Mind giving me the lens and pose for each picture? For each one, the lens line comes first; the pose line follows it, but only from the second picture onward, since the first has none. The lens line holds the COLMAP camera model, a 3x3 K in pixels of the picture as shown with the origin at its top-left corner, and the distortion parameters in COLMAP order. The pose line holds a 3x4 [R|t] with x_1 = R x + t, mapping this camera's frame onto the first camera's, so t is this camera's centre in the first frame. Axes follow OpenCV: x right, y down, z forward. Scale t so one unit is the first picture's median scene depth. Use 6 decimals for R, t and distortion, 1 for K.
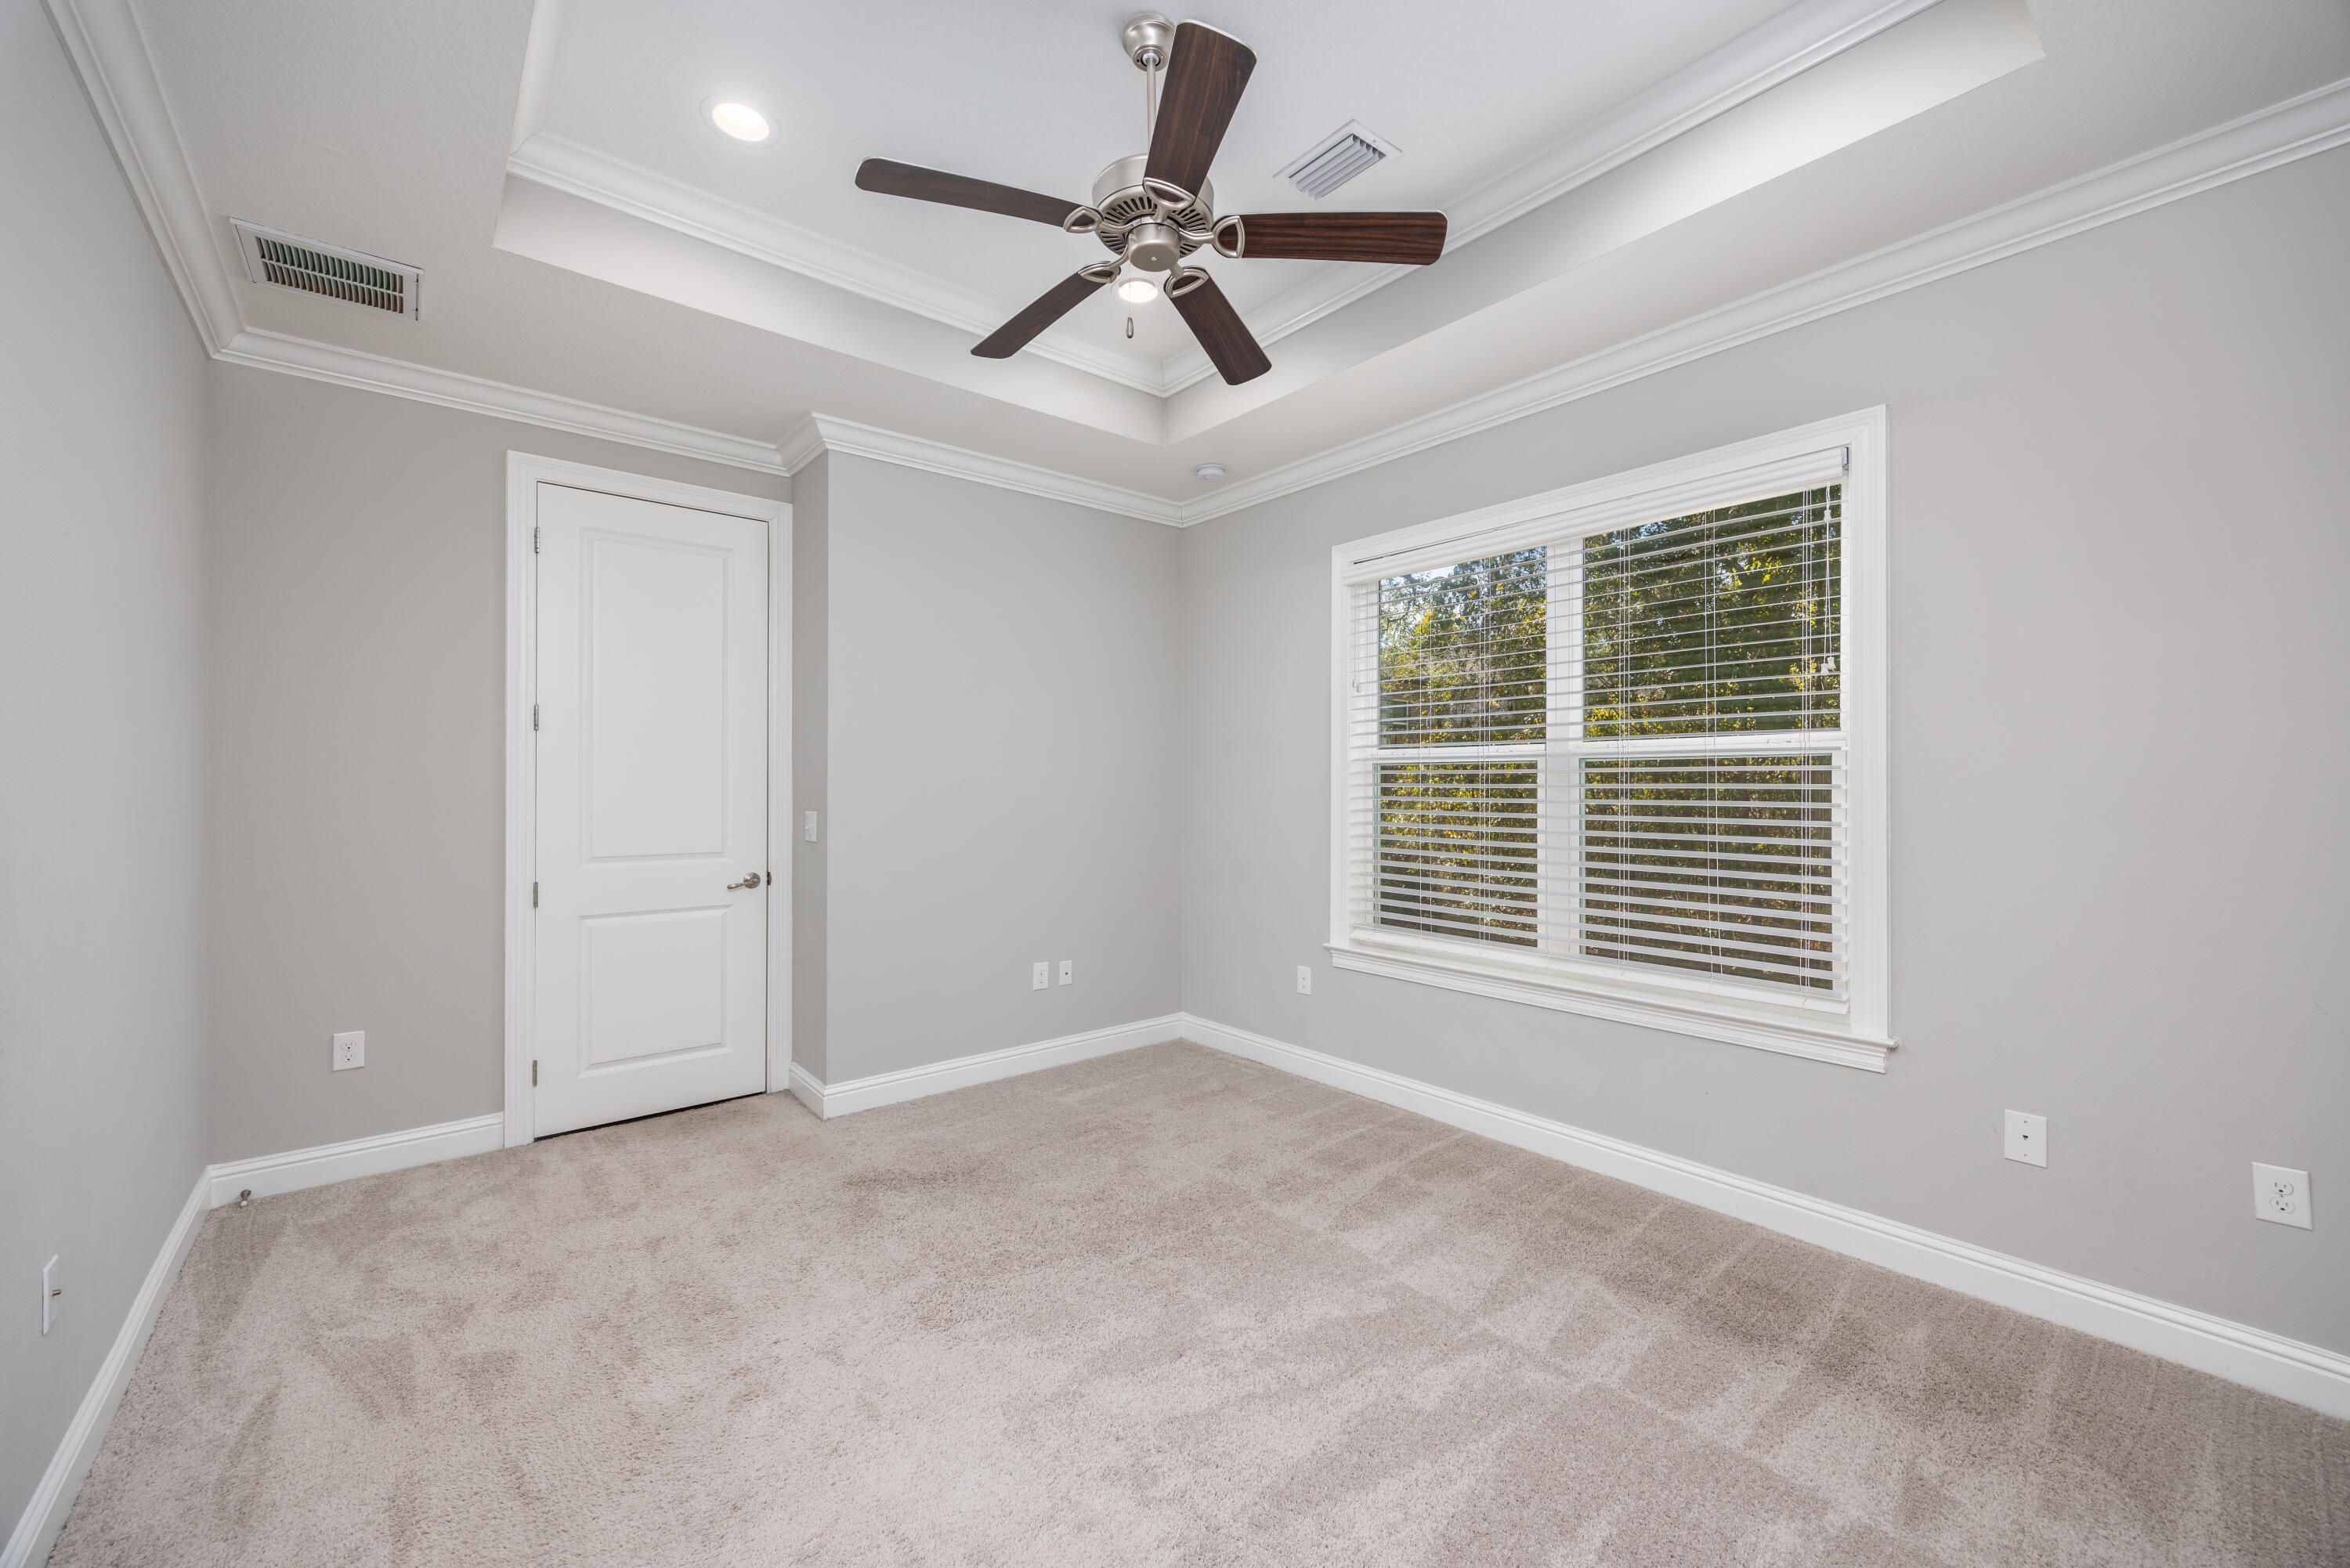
lens RADIAL K [[911.4, 0, 1186.2], [0, 911.4, 790.4], [0, 0, 1]] dist [0.003132, -0.000072]
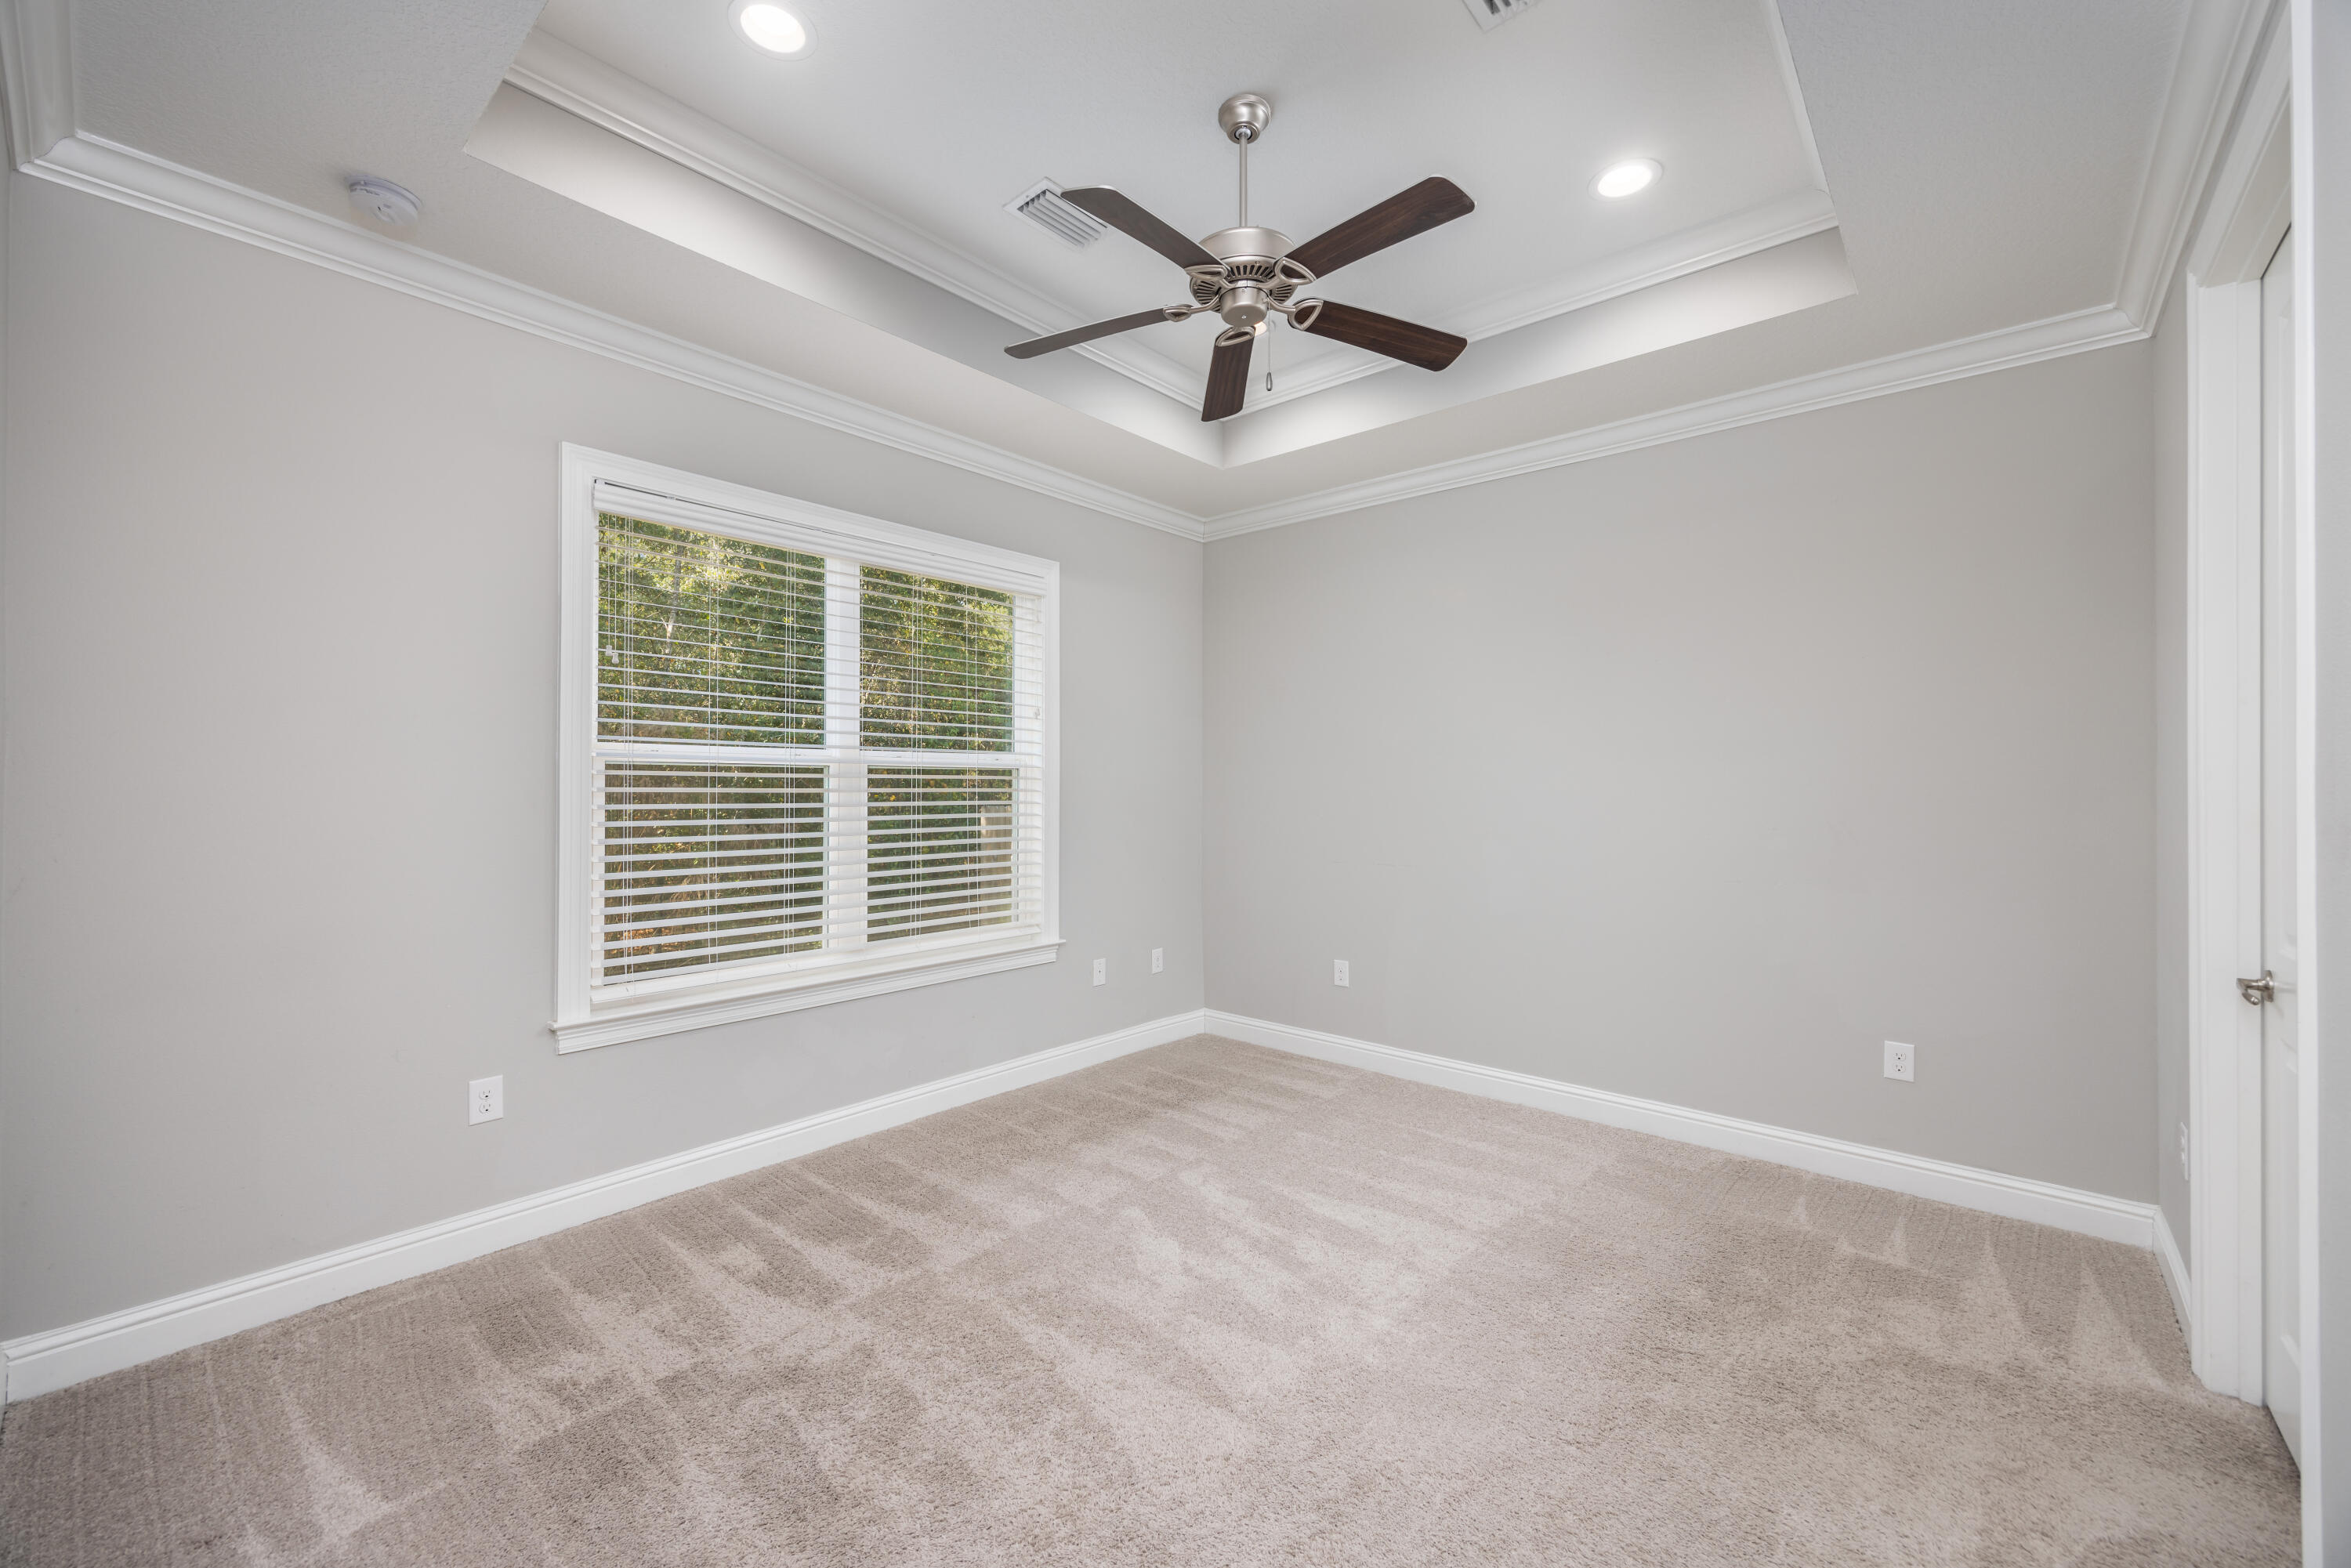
lens RADIAL K [[911.8, 0, 1165.5], [0, 911.8, 792.1], [0, 0, 1]] dist [0.003132, -0.000072]
pose [[-0.126056, -0.005906, 0.992005, -0.680952], [0.005961, 0.999960, 0.006711, -0.007824], [-0.992005, 0.006760, -0.126016, 0.748875]]
